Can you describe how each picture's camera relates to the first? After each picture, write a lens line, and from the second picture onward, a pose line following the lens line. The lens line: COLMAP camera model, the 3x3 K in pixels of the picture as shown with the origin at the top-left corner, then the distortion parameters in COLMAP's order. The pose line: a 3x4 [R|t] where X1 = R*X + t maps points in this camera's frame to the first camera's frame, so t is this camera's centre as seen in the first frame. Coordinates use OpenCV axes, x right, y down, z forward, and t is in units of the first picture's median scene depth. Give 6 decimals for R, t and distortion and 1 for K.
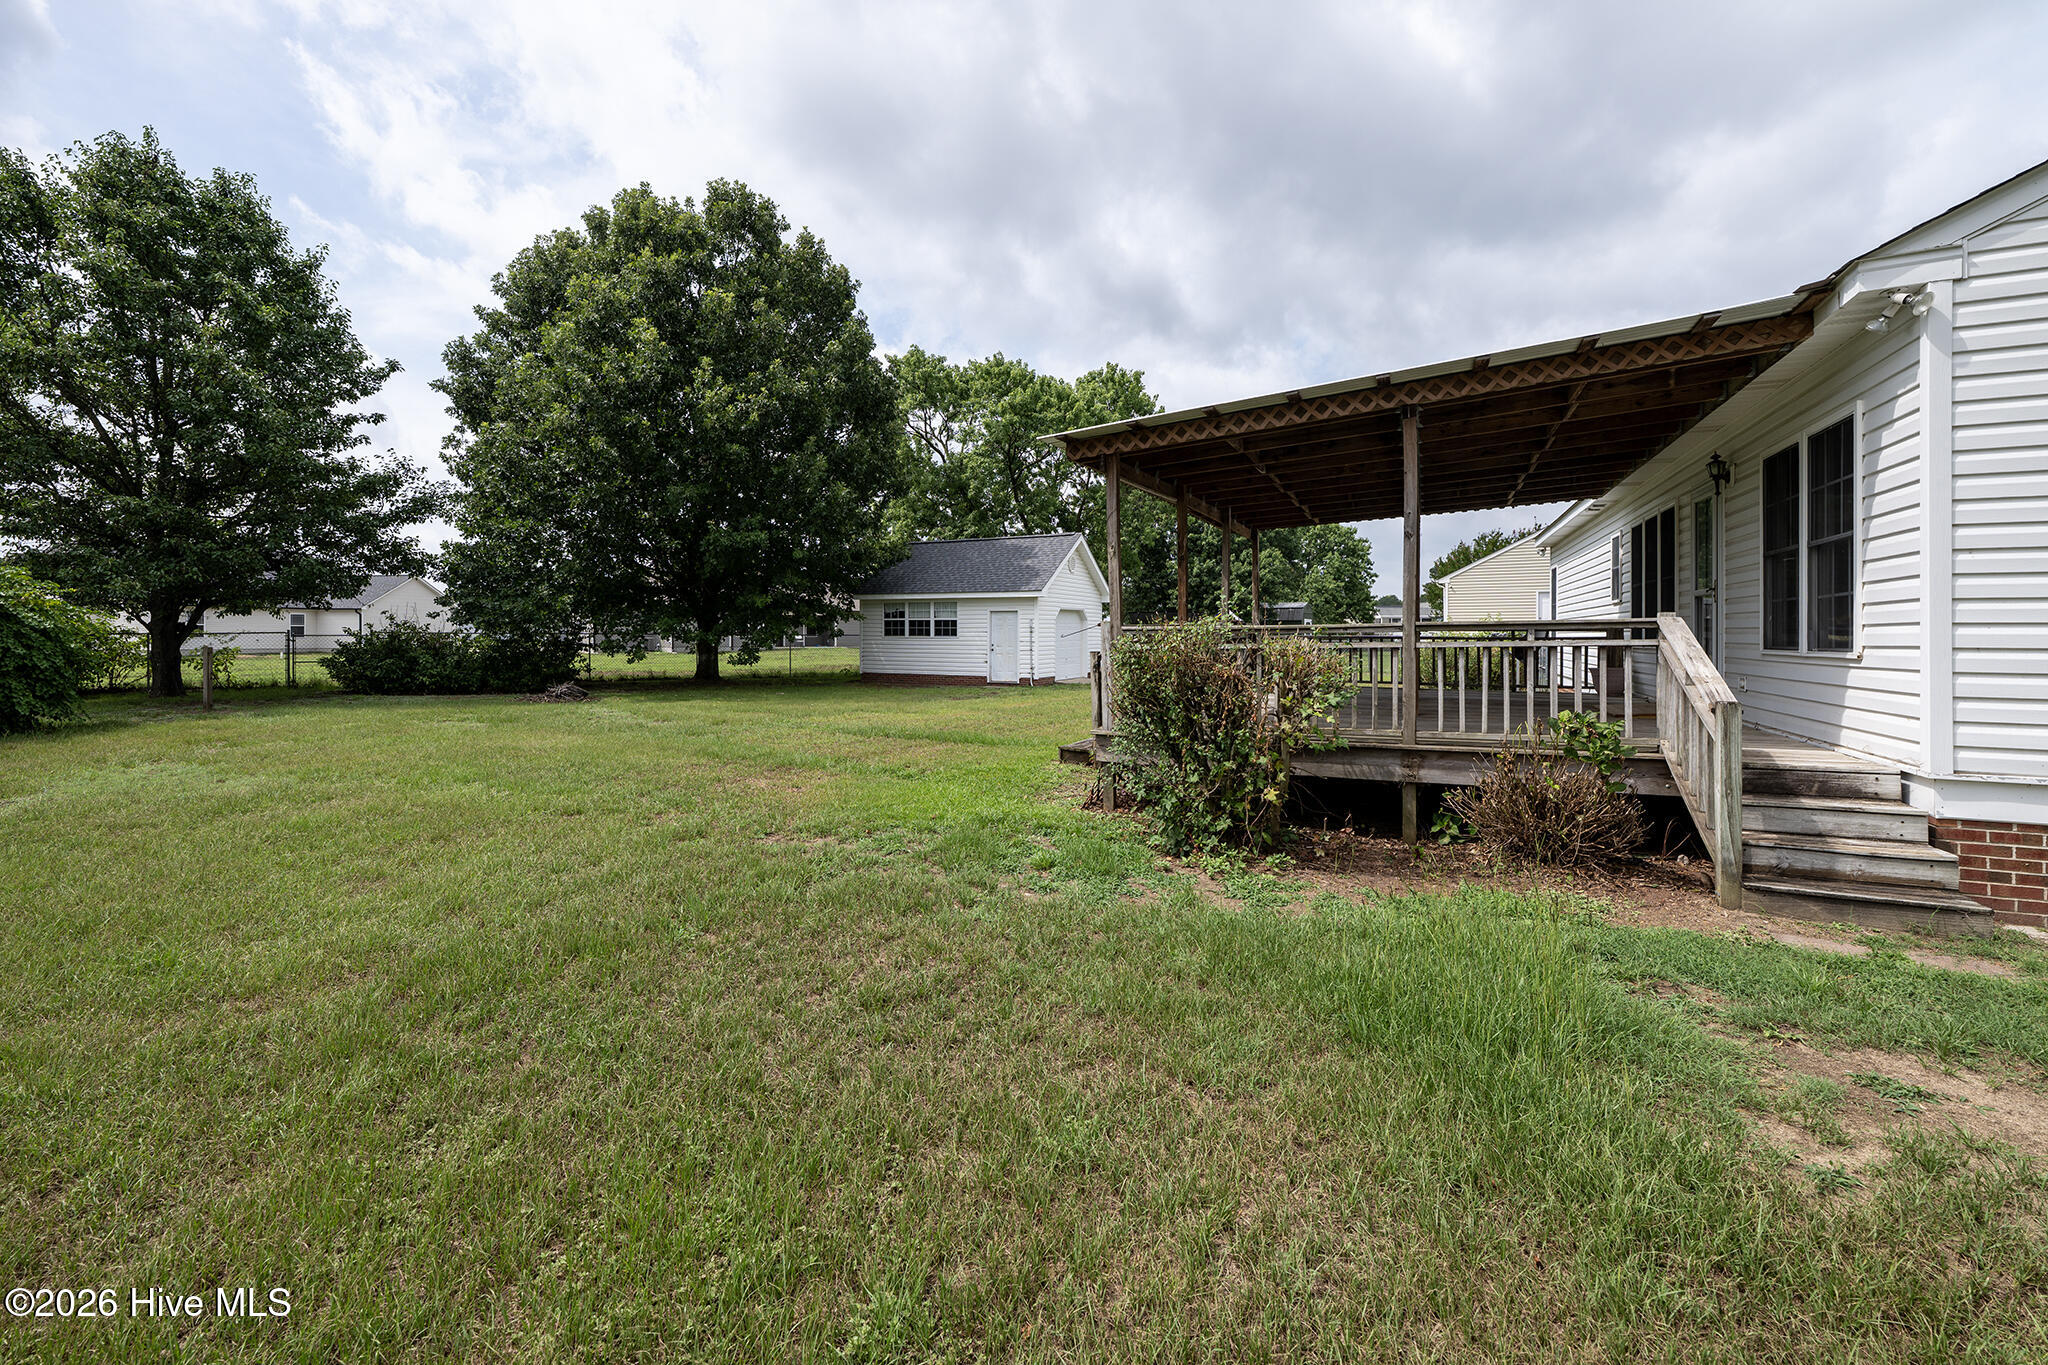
lens RADIAL K [[835.9, 0, 1036.8], [0, 835.9, 638.7], [0, 0, 1]] dist [-0.001428, 0.000145]
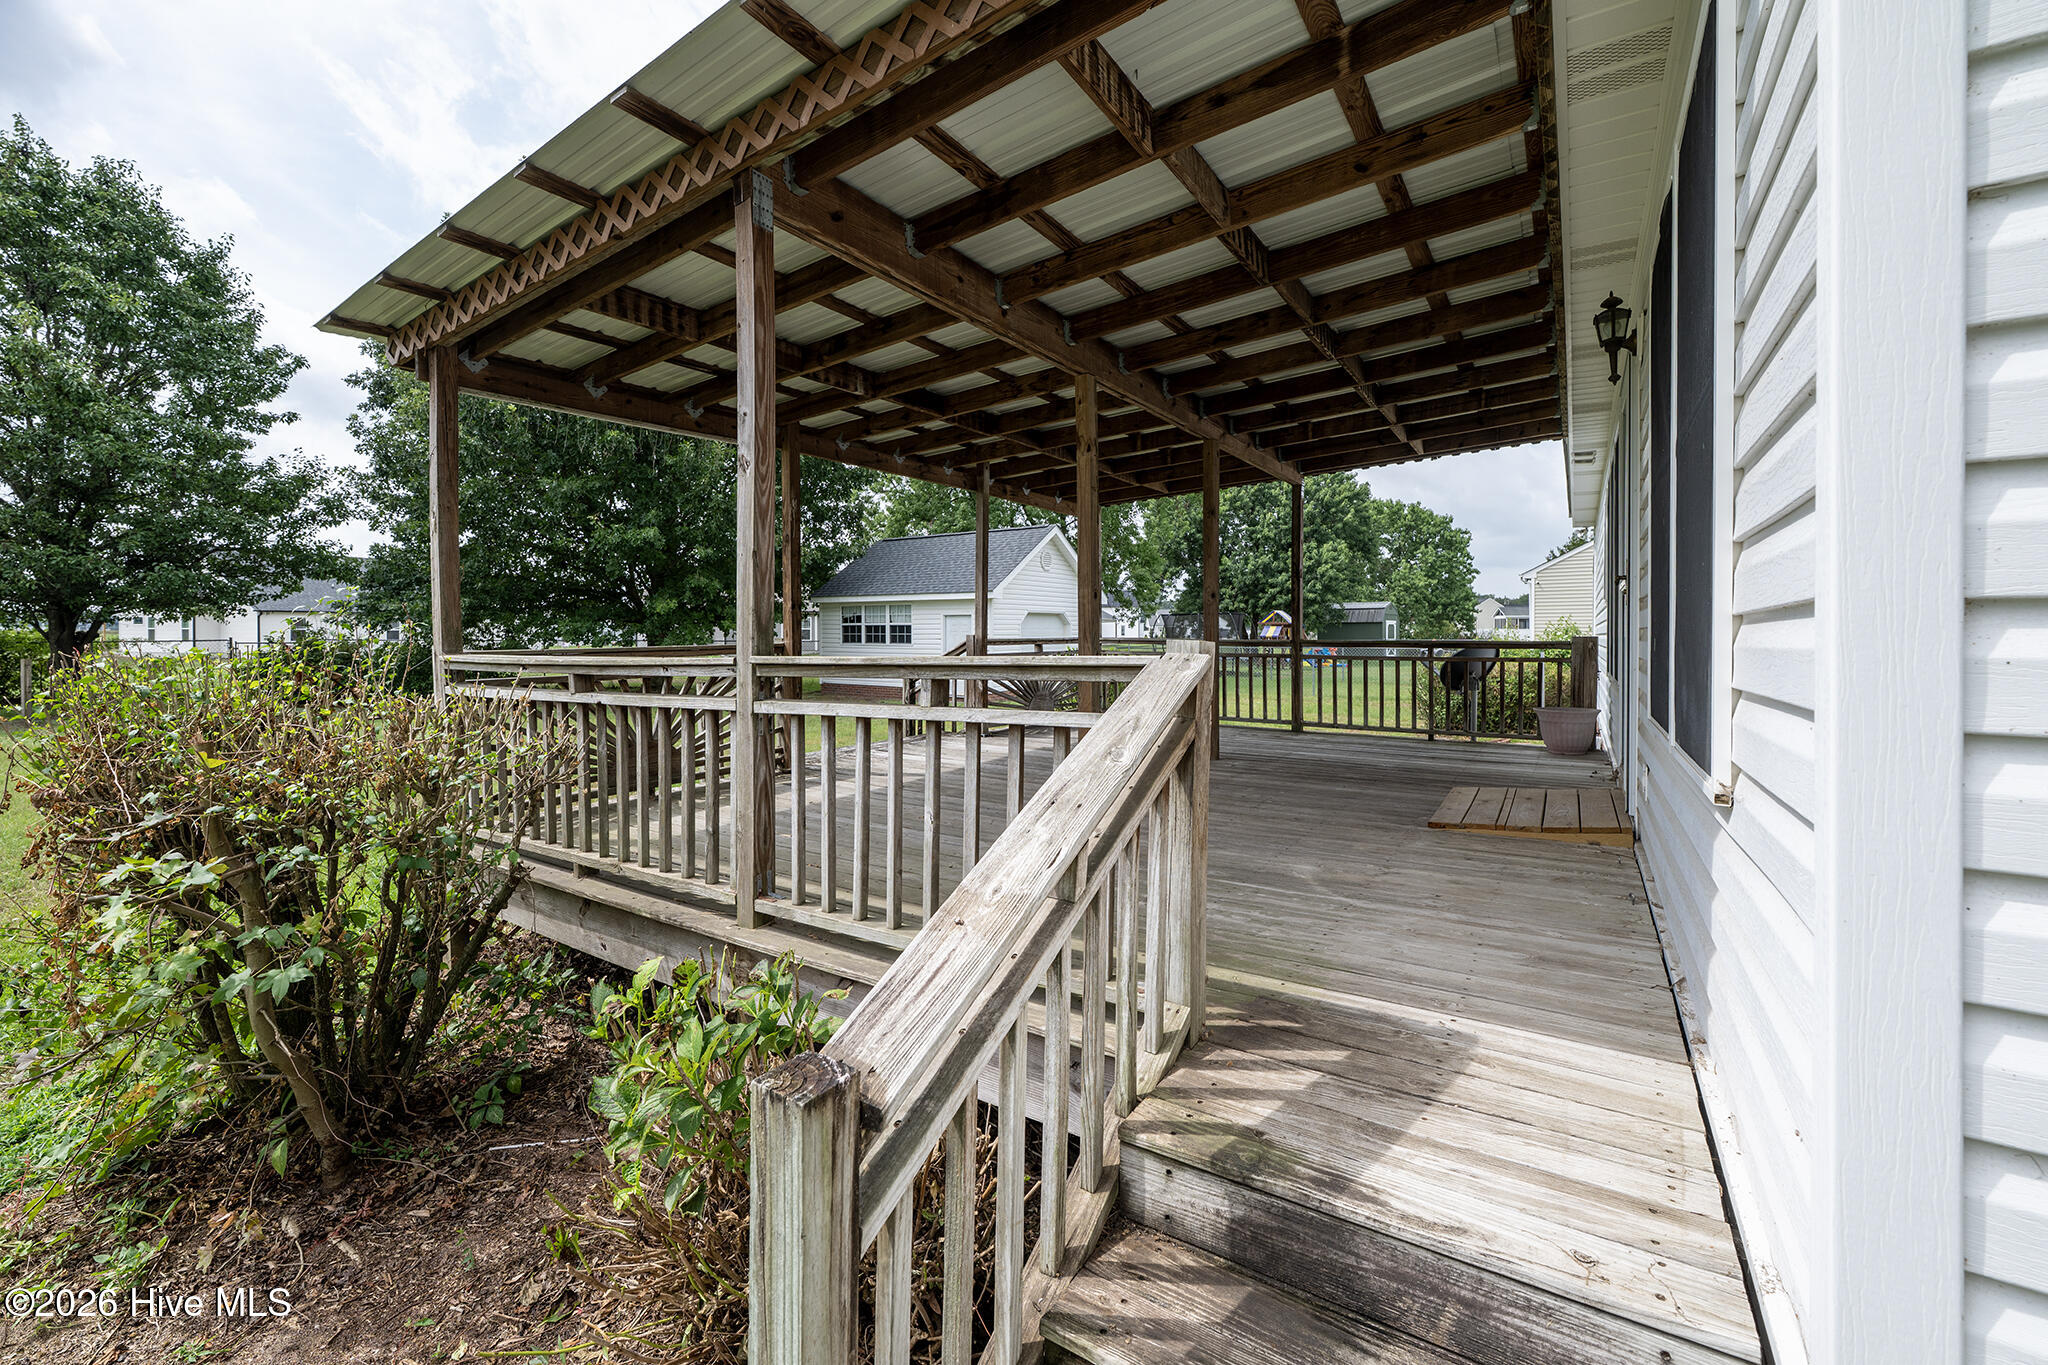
lens RADIAL K [[835.9, 0, 1020.2], [0, 835.9, 680.6], [0, 0, 1]] dist [-0.001428, 0.000145]
pose [[0.987521, 0.007864, -0.157289, 0.158793], [-0.000449, 0.998889, 0.047127, -0.005296], [0.157485, -0.046468, 0.986427, 0.139874]]
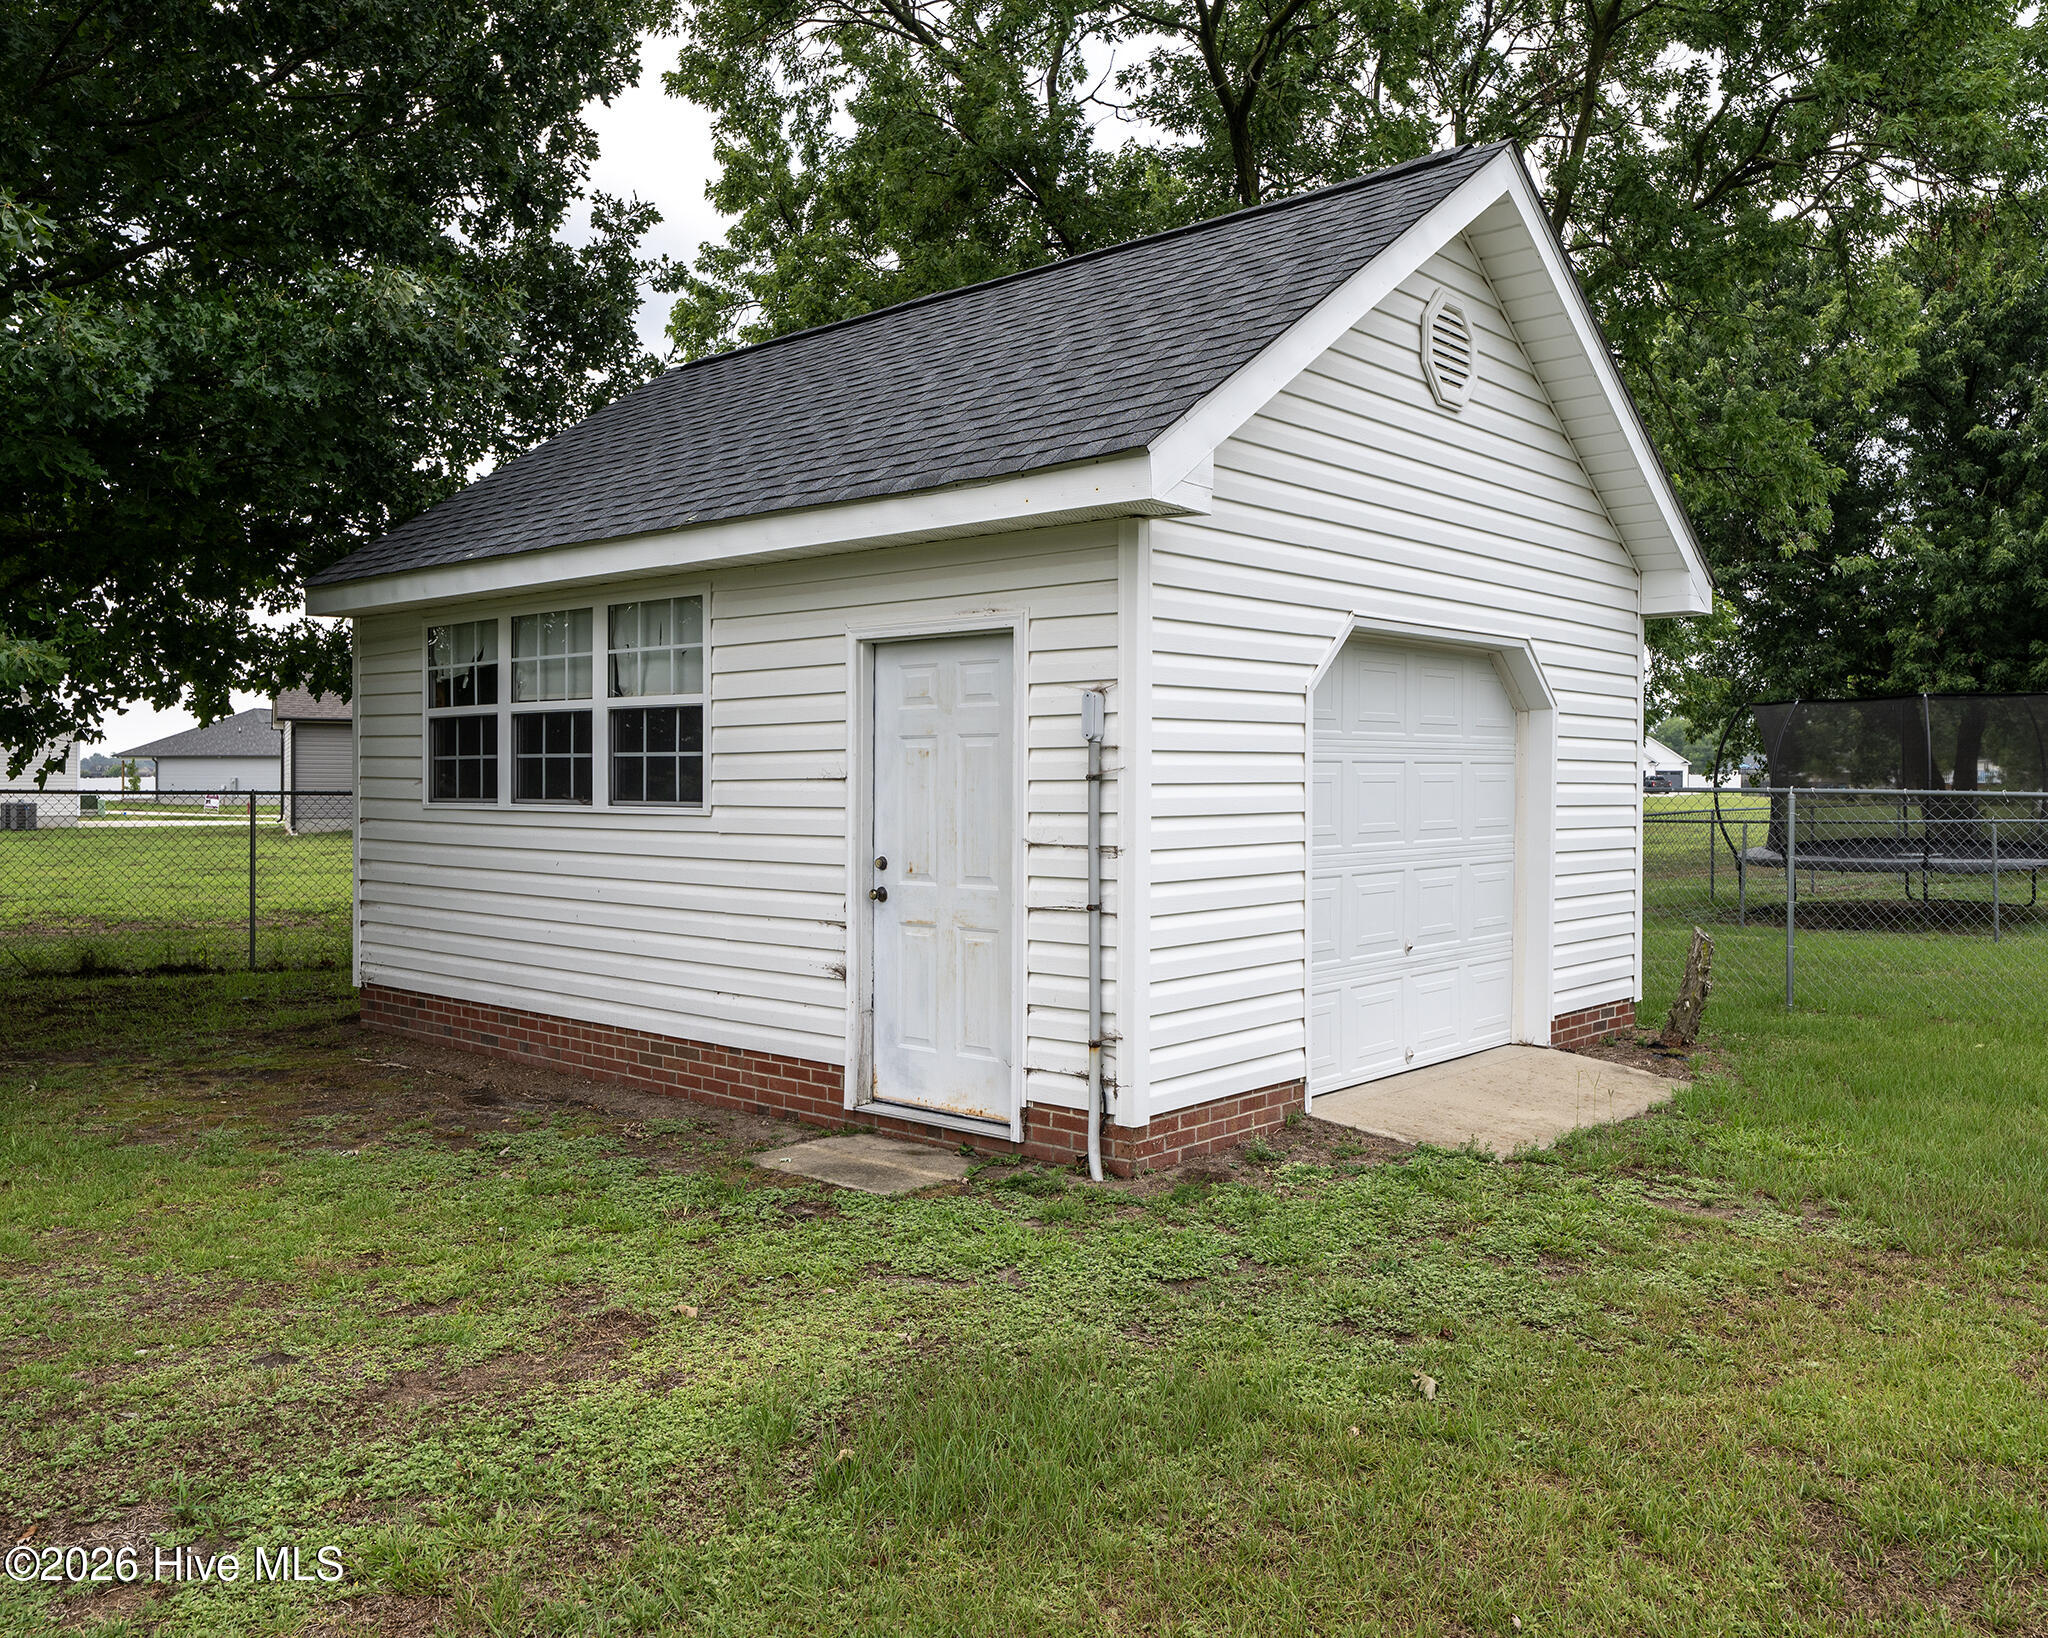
lens RADIAL K [[1650.5, 0, 1025.8], [0, 1650.5, 810.8], [0, 0, 1]] dist [0.000356, -0.000146]
pose [[0.964565, 0.004229, -0.263810, 0.049162], [-0.002355, 0.999970, 0.007419, -0.004164], [0.263833, -0.006535, 0.964546, 0.708180]]
